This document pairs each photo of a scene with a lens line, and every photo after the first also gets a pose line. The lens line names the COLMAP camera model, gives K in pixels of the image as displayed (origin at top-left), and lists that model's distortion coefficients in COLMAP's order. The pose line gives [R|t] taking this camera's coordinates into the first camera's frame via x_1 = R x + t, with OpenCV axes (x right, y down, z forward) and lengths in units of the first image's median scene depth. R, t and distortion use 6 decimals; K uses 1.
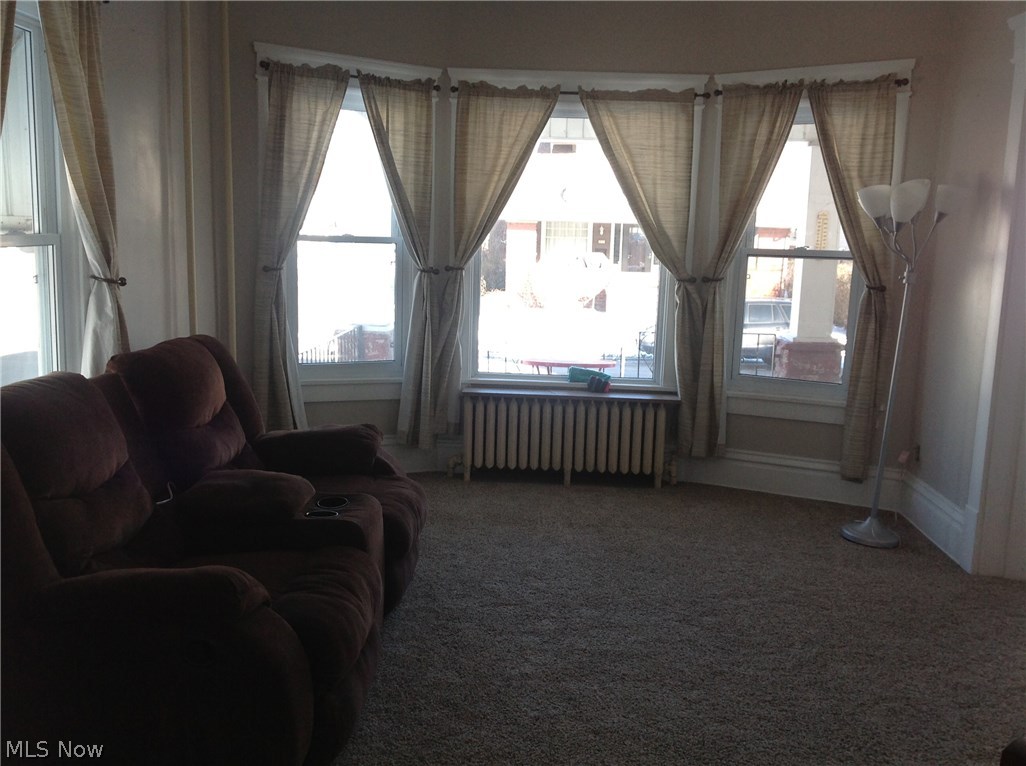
lens RADIAL K [[955.8, 0, 513.0], [0, 955.8, 383.0], [0, 0, 1]] dist [0.112734, -0.211923]
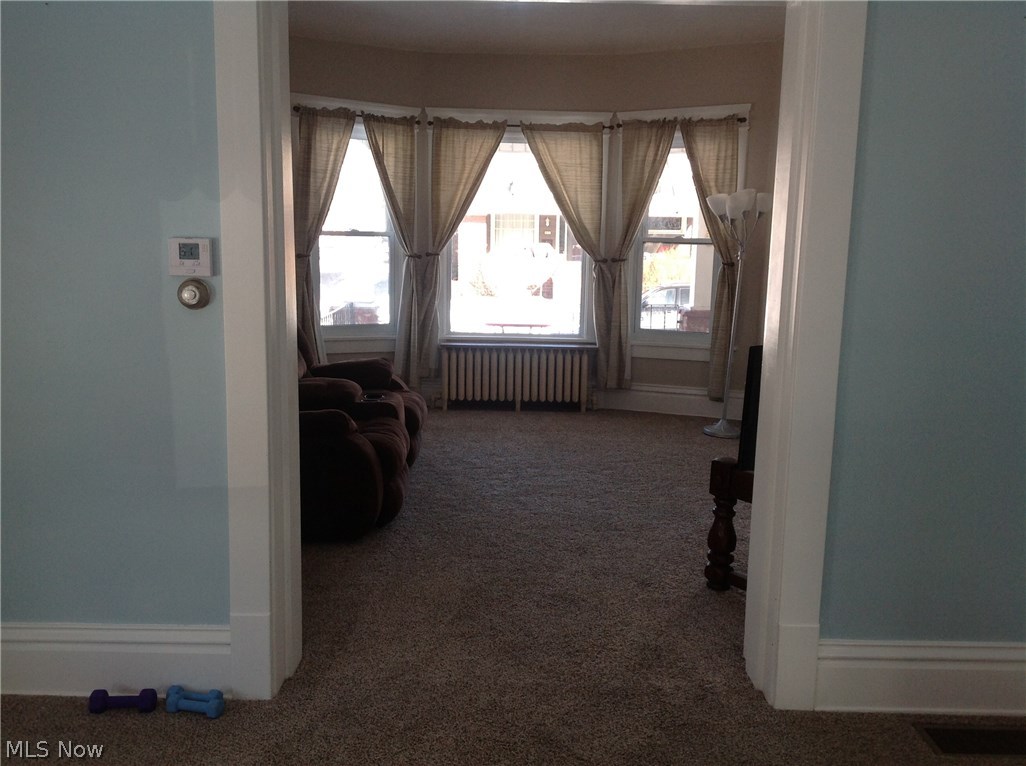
lens RADIAL K [[970.4, 0, 516.0], [0, 970.4, 417.8], [0, 0, 1]] dist [0.081905, 0.000719]
pose [[0.998349, -0.021614, 0.053225, -0.022373], [0.019406, 0.998943, 0.041667, 0.061193], [-0.054069, -0.040565, 0.997713, -0.423708]]
